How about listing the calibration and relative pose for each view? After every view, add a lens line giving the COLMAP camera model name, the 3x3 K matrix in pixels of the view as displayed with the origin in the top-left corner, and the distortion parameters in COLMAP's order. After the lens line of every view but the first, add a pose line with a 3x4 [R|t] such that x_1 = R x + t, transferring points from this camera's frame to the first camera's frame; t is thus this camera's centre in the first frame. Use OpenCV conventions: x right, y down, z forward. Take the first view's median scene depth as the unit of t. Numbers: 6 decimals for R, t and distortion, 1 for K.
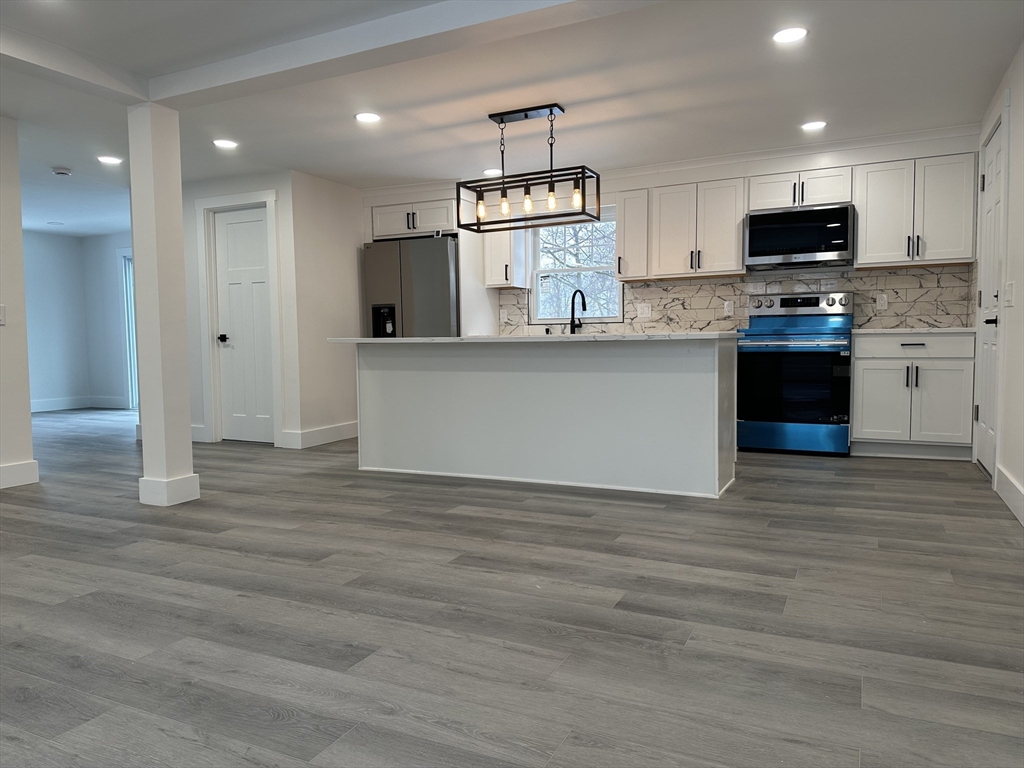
lens RADIAL K [[710.7, 0, 510.4], [0, 710.7, 380.3], [0, 0, 1]] dist [0.088352, -0.018966]
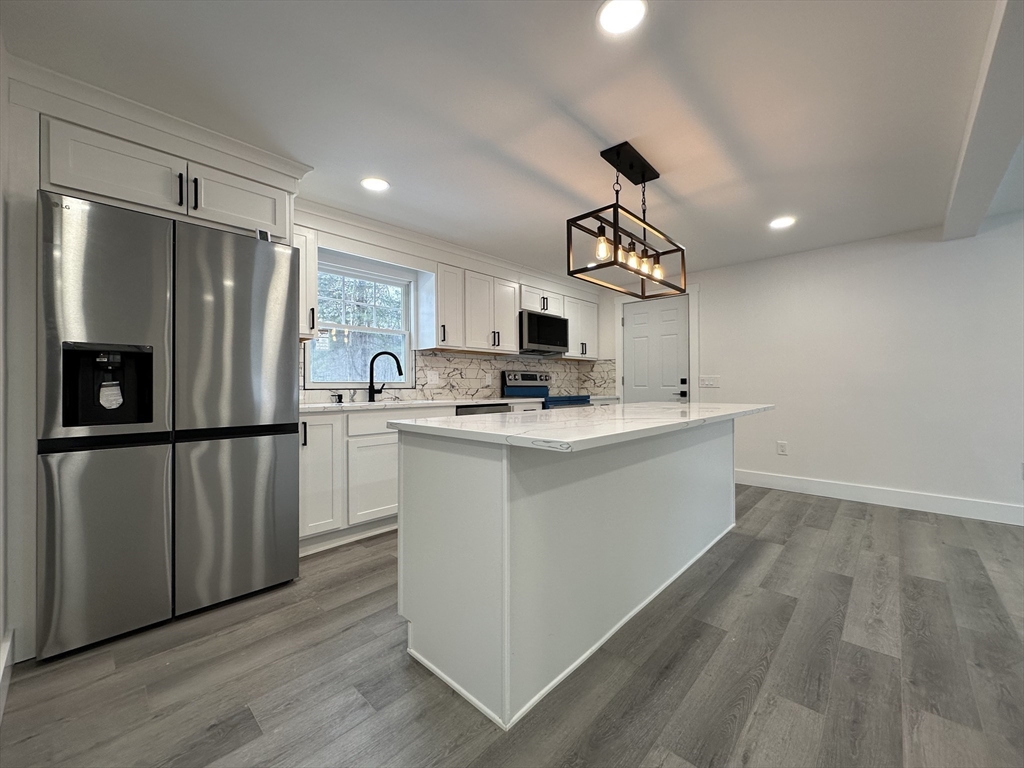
lens RADIAL K [[406.7, 0, 511.3], [0, 406.7, 382.9], [0, 0, 1]] dist [0.001700, -0.000697]
pose [[0.296997, 0.017491, 0.954718, -0.363142], [0.056941, 0.997729, -0.035993, -0.063244], [-0.953179, 0.065052, 0.295326, 0.728239]]
